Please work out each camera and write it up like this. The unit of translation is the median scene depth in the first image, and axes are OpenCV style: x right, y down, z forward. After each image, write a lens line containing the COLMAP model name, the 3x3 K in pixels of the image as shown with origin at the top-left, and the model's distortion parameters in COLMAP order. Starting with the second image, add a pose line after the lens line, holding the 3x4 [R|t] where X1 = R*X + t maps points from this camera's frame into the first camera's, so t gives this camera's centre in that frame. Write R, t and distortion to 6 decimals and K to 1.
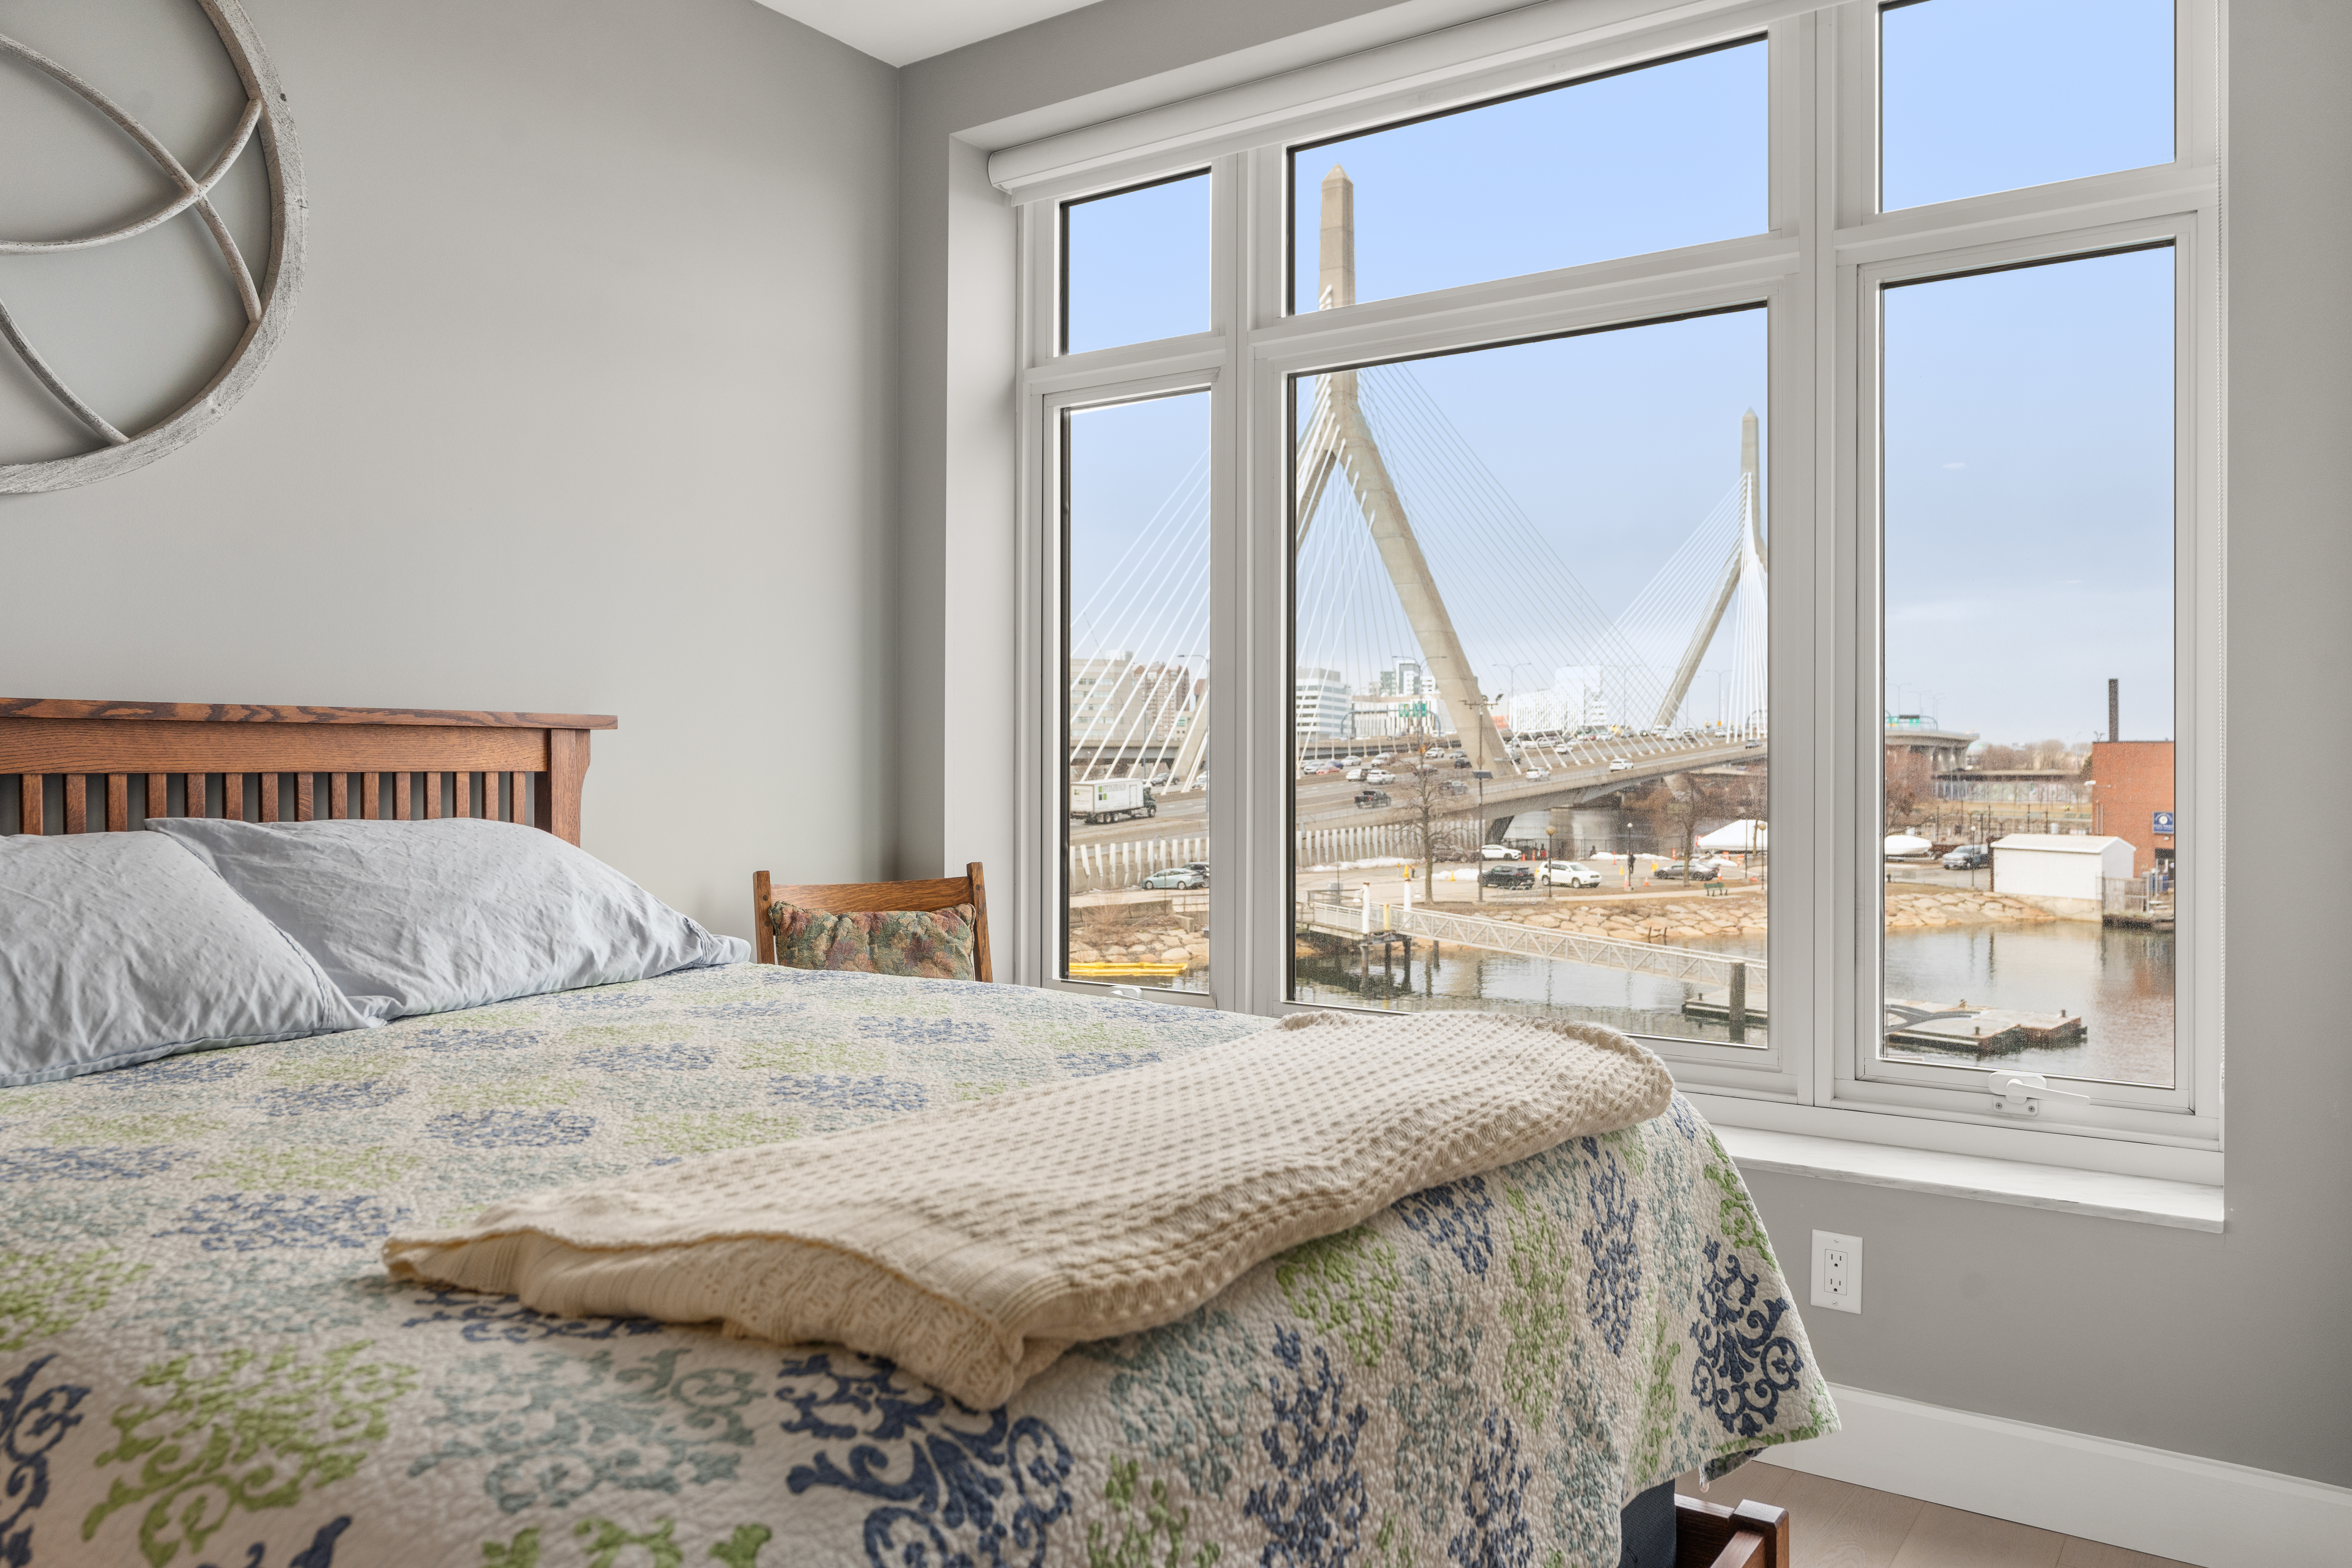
lens RADIAL K [[1678.8, 0, 1174.8], [0, 1678.8, 760.9], [0, 0, 1]] dist [0.002035, 0.005316]
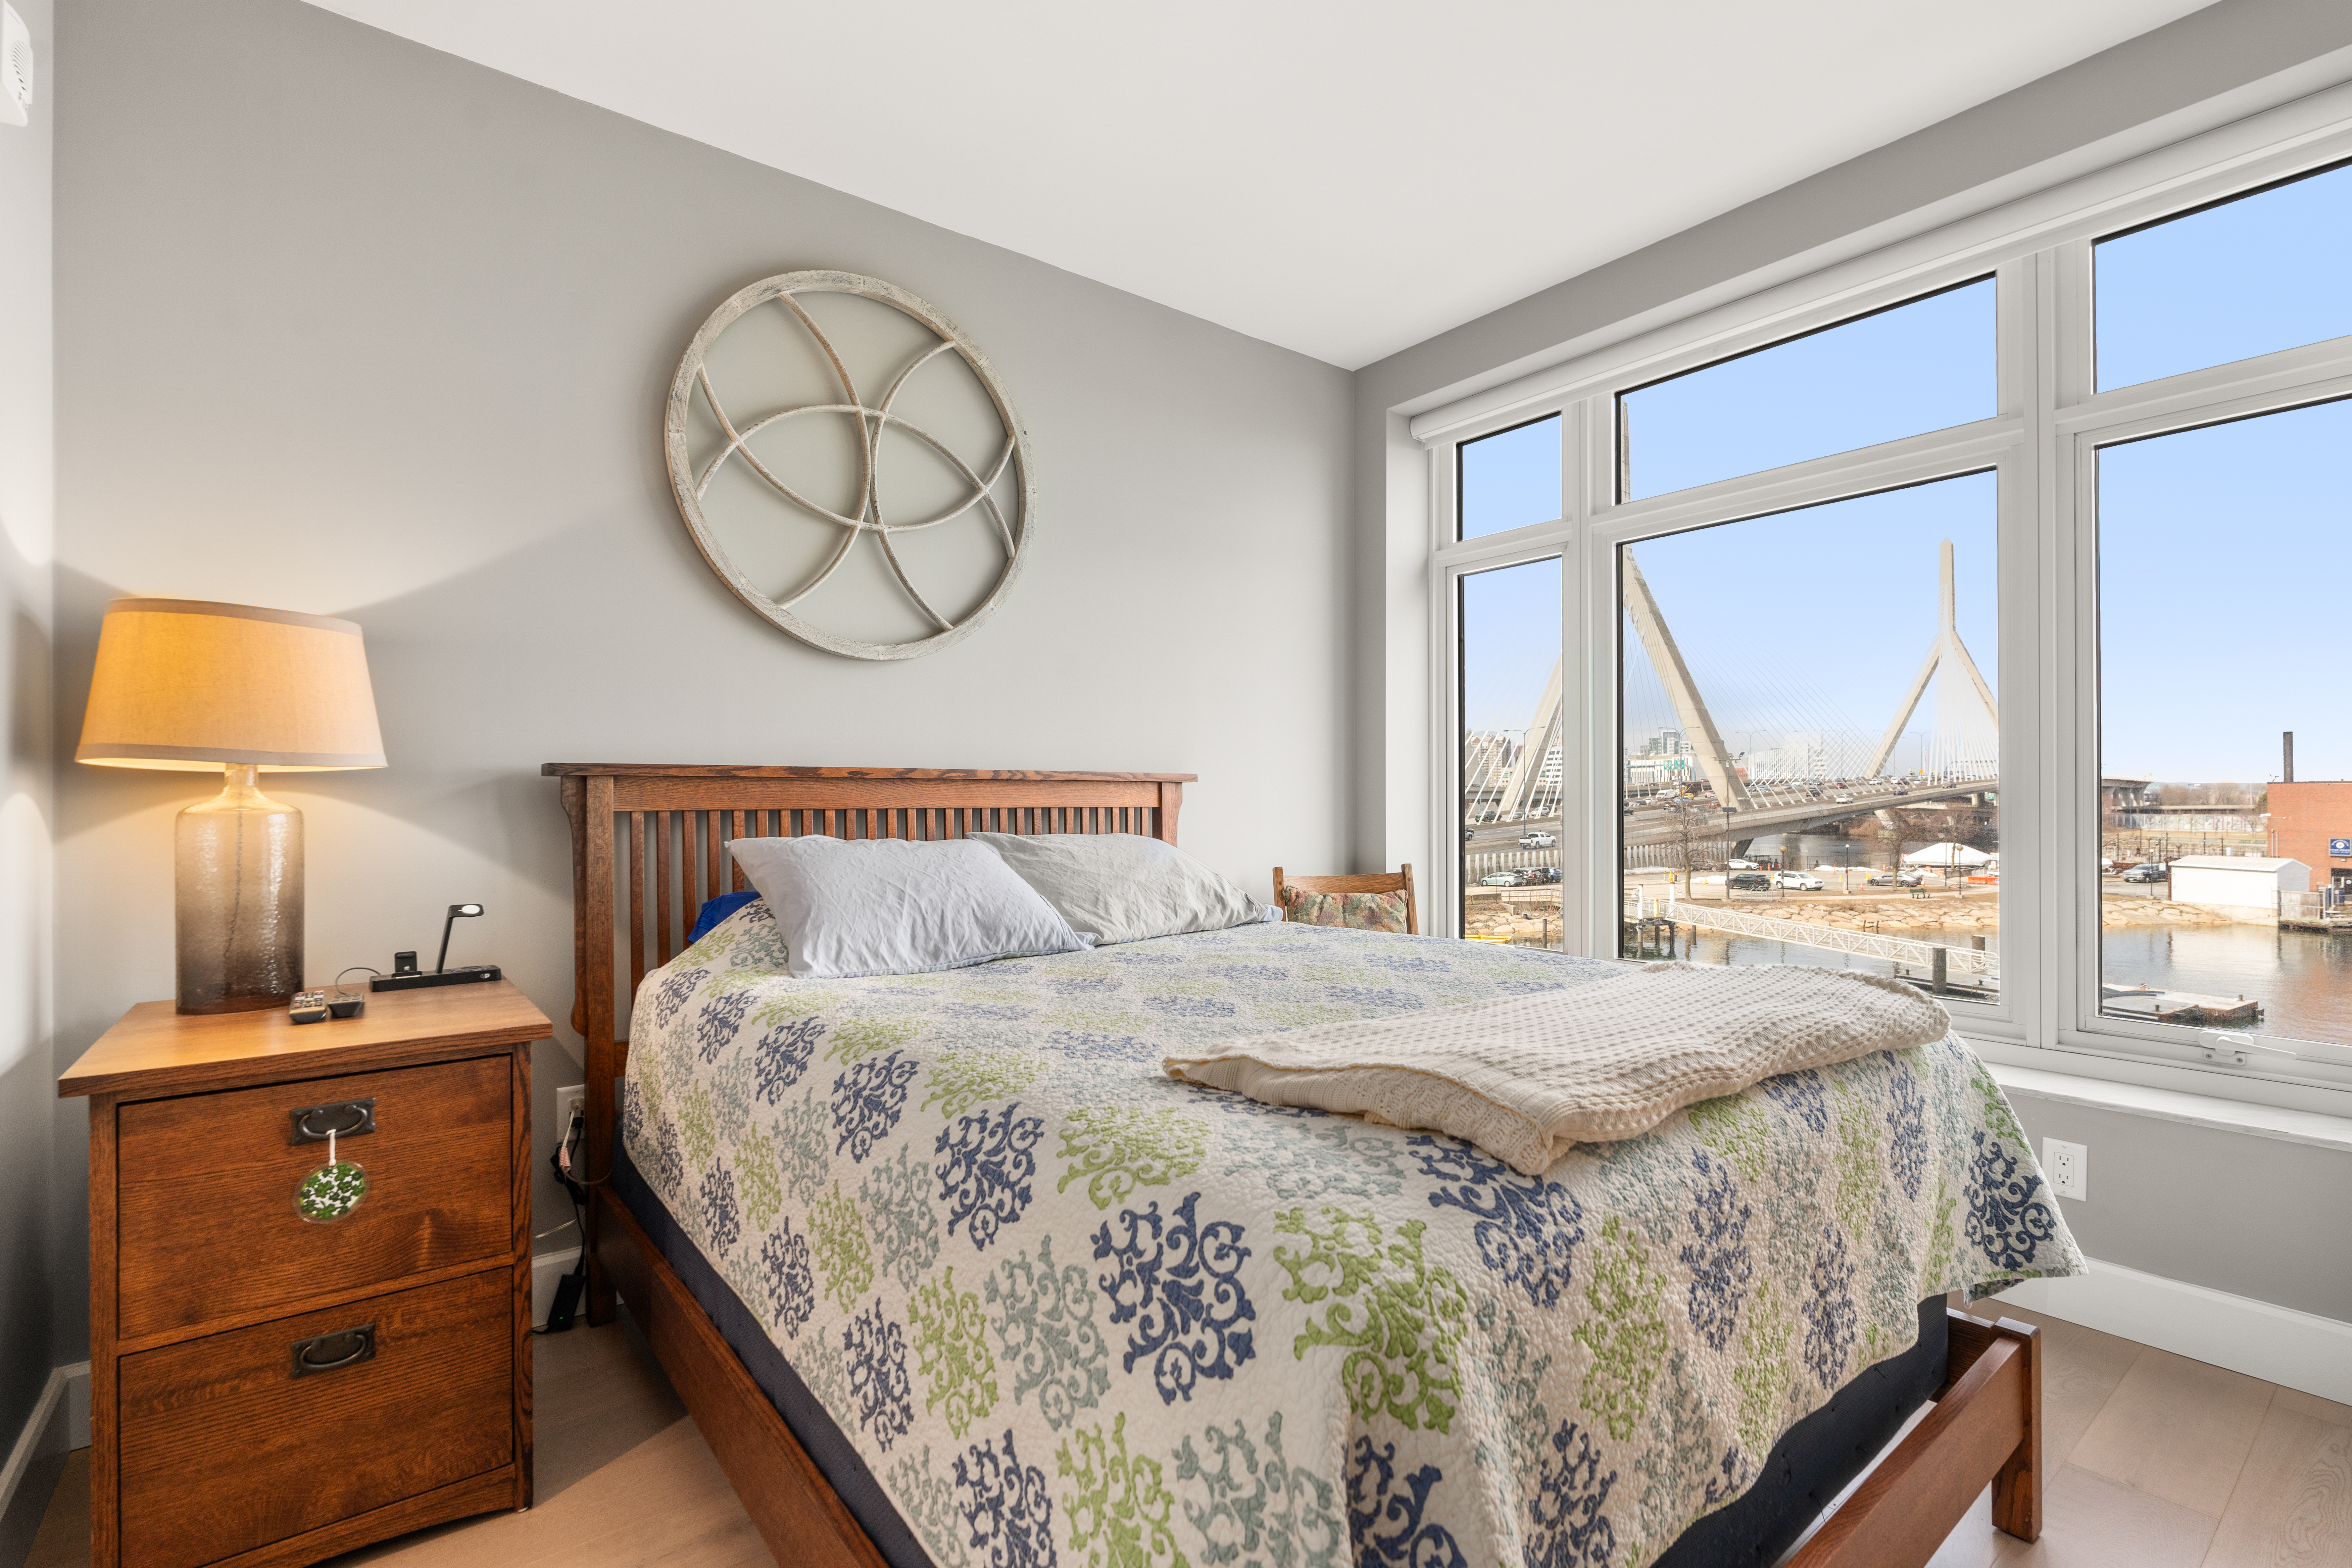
lens RADIAL K [[1070.2, 0, 1173.4], [0, 1070.2, 797.9], [0, 0, 1]] dist [-0.000295, 0.000523]
pose [[0.956459, -0.004924, -0.291824, -0.070049], [0.003977, 0.999985, -0.003838, 0.002227], [0.291839, 0.002510, 0.956464, -0.075452]]
